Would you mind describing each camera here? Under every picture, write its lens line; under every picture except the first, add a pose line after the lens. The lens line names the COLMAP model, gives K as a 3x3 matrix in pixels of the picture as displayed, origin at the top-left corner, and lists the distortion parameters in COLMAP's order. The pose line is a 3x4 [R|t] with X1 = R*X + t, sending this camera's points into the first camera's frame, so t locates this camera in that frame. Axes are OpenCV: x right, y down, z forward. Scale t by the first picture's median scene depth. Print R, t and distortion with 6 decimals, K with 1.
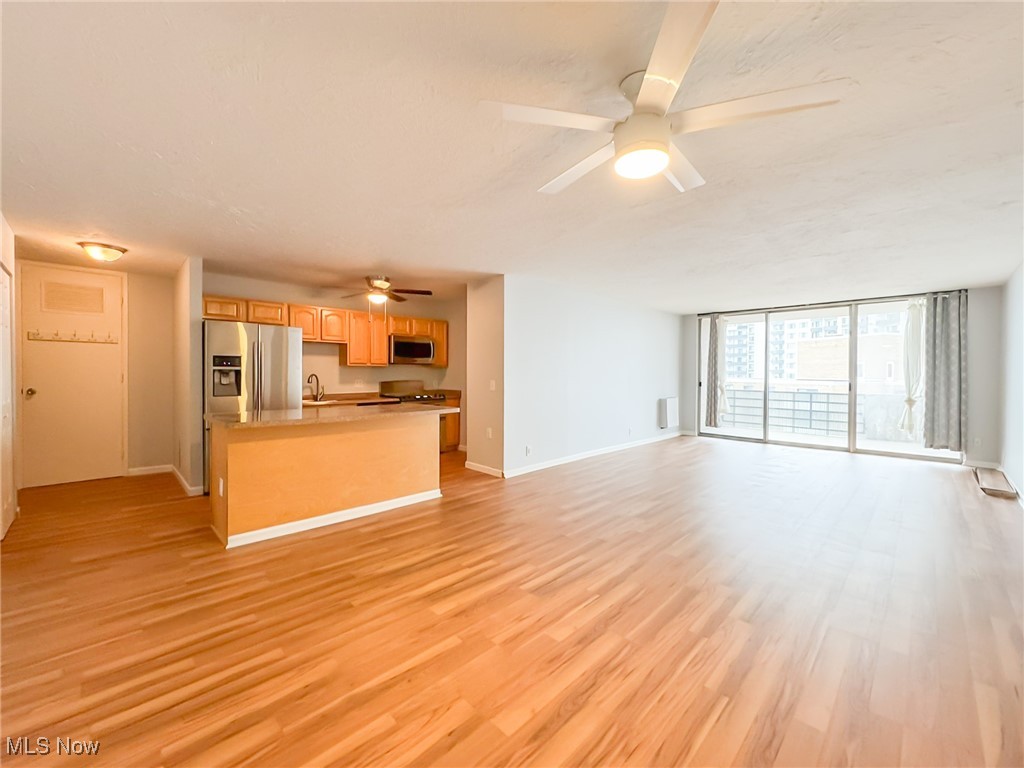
lens RADIAL K [[416.7, 0, 509.7], [0, 416.7, 372.1], [0, 0, 1]] dist [-0.009129, -0.000280]
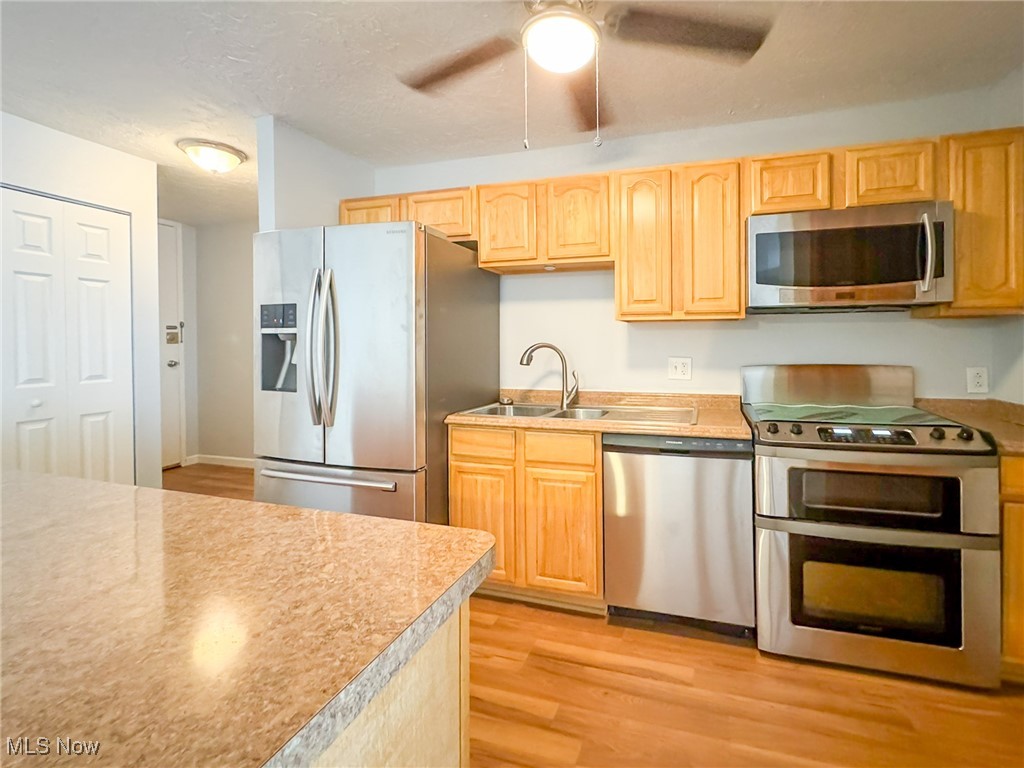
lens RADIAL K [[458.9, 0, 578.2], [0, 458.9, 339.8], [0, 0, 1]] dist [-0.003967, -0.000482]
pose [[0.478654, -0.013145, -0.877905, -0.061092], [0.002192, 0.999903, -0.013776, 0.008021], [0.878001, 0.004670, 0.478636, 0.963417]]
